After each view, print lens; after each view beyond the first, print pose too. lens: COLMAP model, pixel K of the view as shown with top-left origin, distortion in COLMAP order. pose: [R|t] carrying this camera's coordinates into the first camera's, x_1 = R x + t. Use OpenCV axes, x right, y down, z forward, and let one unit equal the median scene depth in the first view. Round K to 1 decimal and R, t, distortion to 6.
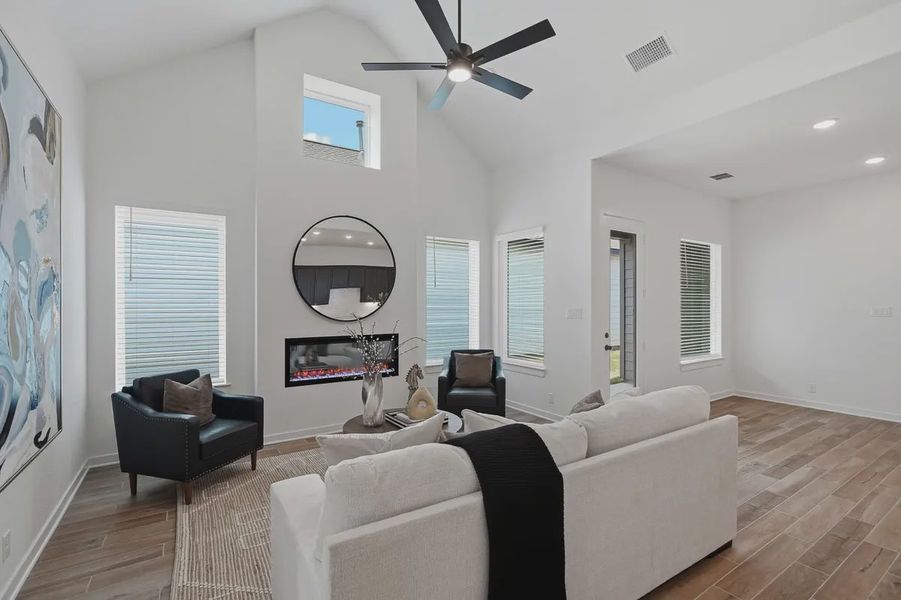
lens RADIAL K [[409.4, 0, 448.3], [0, 409.4, 303.1], [0, 0, 1]] dist [-0.006970, 0.001337]
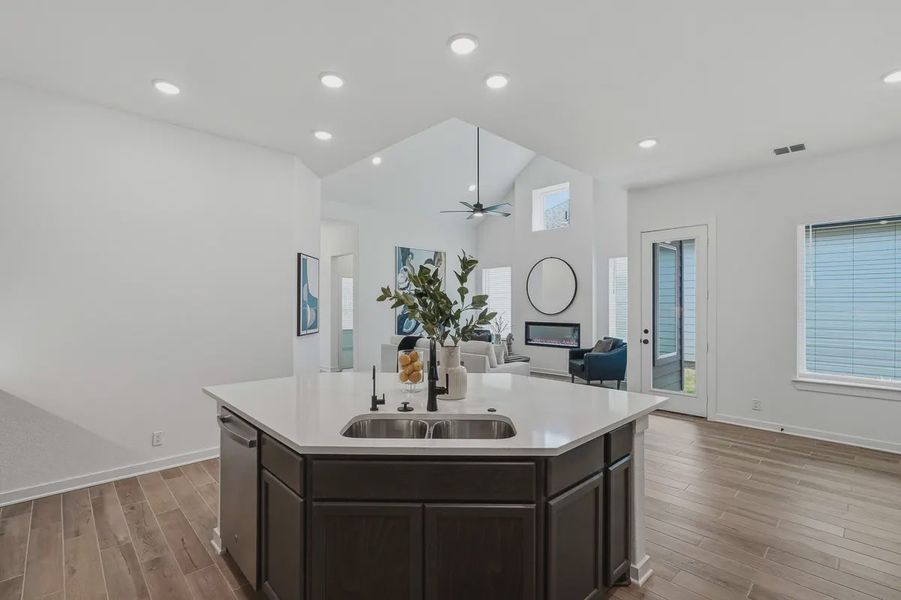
lens RADIAL K [[416.1, 0, 447.6], [0, 416.1, 299.6], [0, 0, 1]] dist [-0.003053, 0.000111]
pose [[0.188211, -0.011011, -0.982067, 1.676689], [-0.000195, 0.999937, -0.011248, -0.001827], [0.982129, 0.002308, 0.188197, 0.217132]]
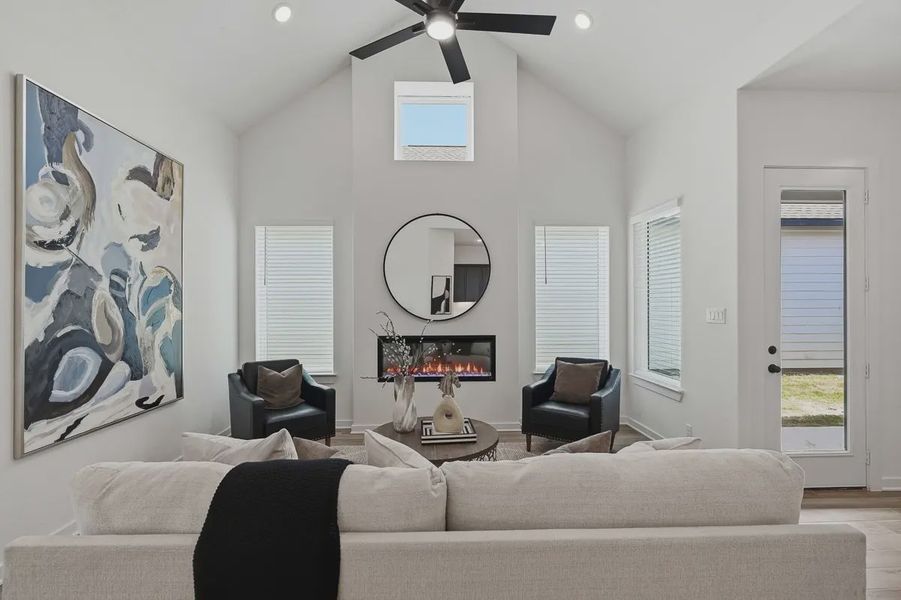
lens RADIAL K [[409.4, 0, 448.3], [0, 409.4, 303.1], [0, 0, 1]] dist [-0.006970, 0.001337]
pose [[0.858676, -0.002070, -0.512515, 0.311557], [0.002684, 0.999996, 0.000457, 0.001469], [0.512512, -0.001768, 0.858678, 0.190134]]
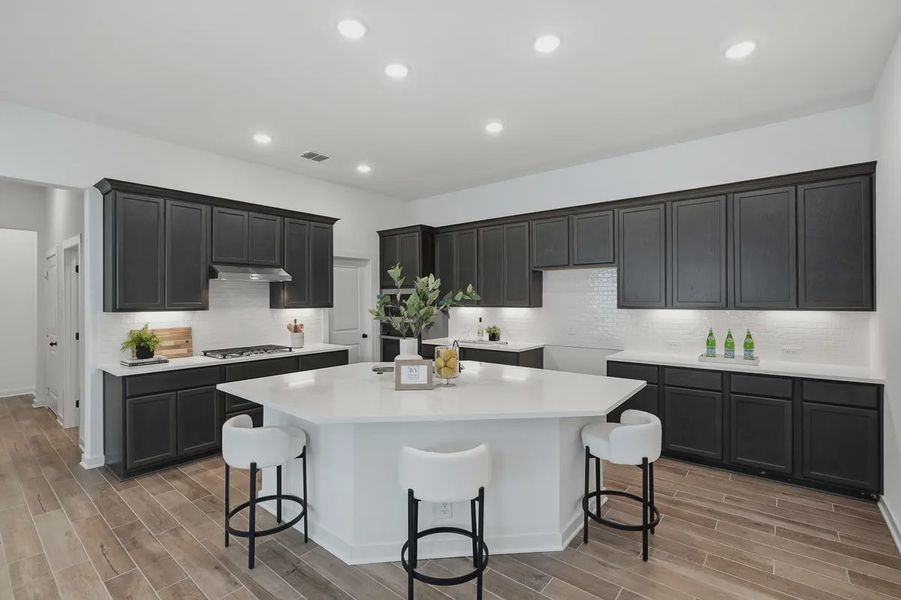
lens RADIAL K [[409.7, 0, 446.4], [0, 409.7, 294.4], [0, 0, 1]] dist [-0.010116, 0.004850]
pose [[-0.304102, 0.014966, 0.952522, 0.408132], [0.003384, 0.999887, -0.014630, -0.005495], [-0.952634, -0.001225, -0.304118, 0.482329]]
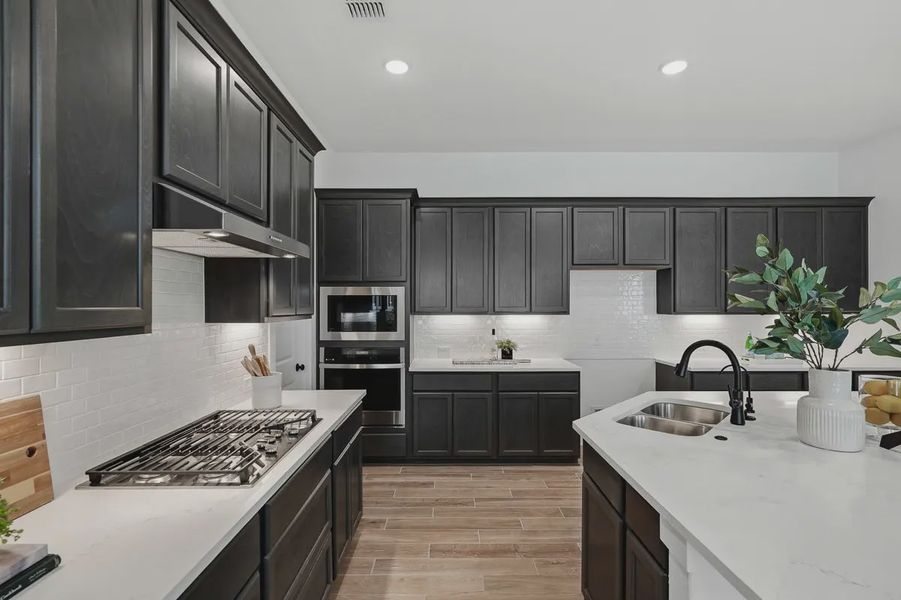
lens RADIAL K [[419.9, 0, 447.5], [0, 419.9, 306.0], [0, 0, 1]] dist [-0.002781, -0.000053]
pose [[-0.841338, 0.003019, 0.540501, 1.175110], [0.001566, 0.999994, -0.003147, -0.000961], [-0.540508, -0.001801, -0.841337, 0.866604]]
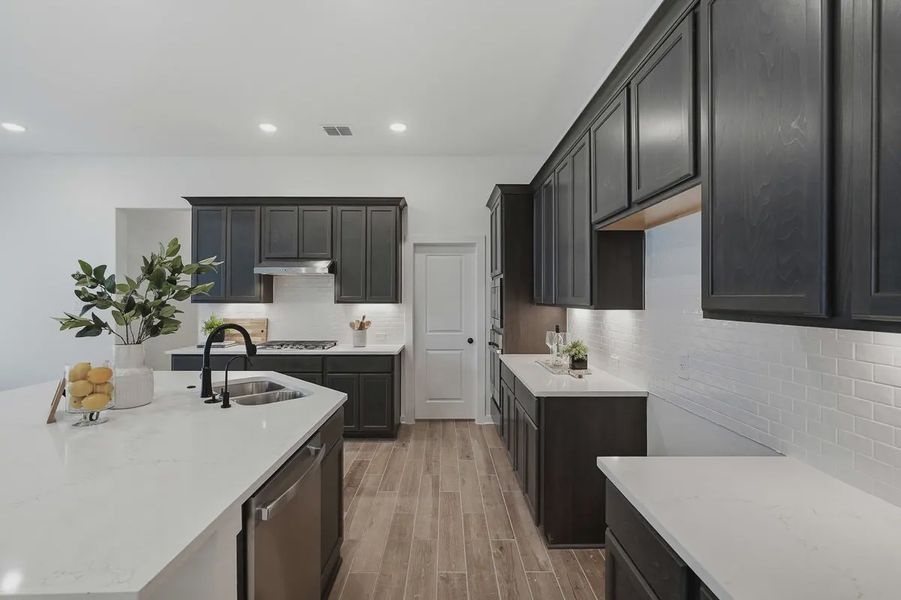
lens RADIAL K [[409.7, 0, 446.4], [0, 409.7, 294.4], [0, 0, 1]] dist [-0.010116, 0.004850]
pose [[0.535930, 0.011453, 0.844185, 0.877450], [-0.006247, 0.999934, -0.009600, 0.000796], [-0.844239, -0.000128, 0.535966, -0.237784]]
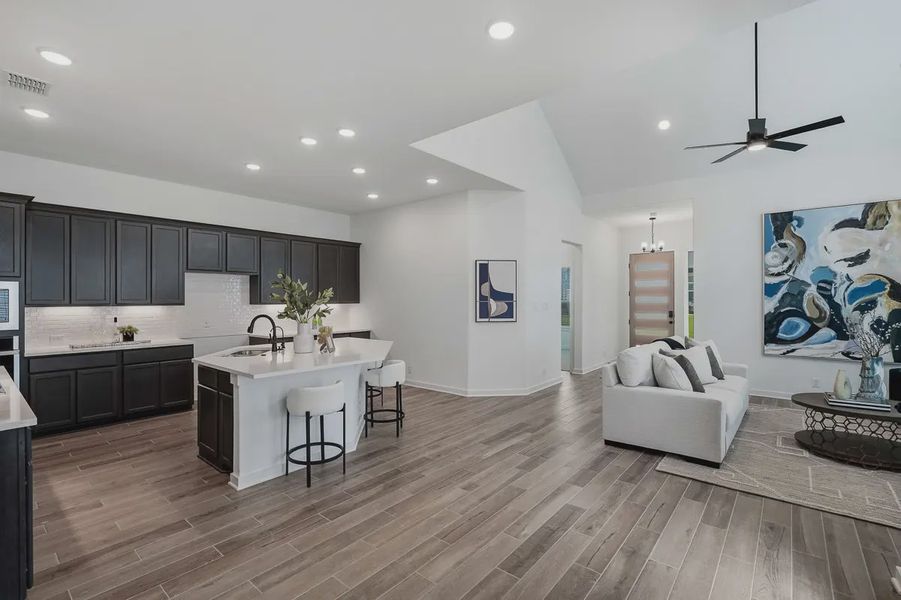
lens RADIAL K [[410.2, 0, 449.7], [0, 410.2, 300.6], [0, 0, 1]] dist [-0.014681, 0.007485]
pose [[-0.954262, 0.004737, -0.298933, 1.043820], [0.004495, 0.999989, 0.001498, 0.003417], [0.298937, 0.000086, -0.954273, 1.397984]]
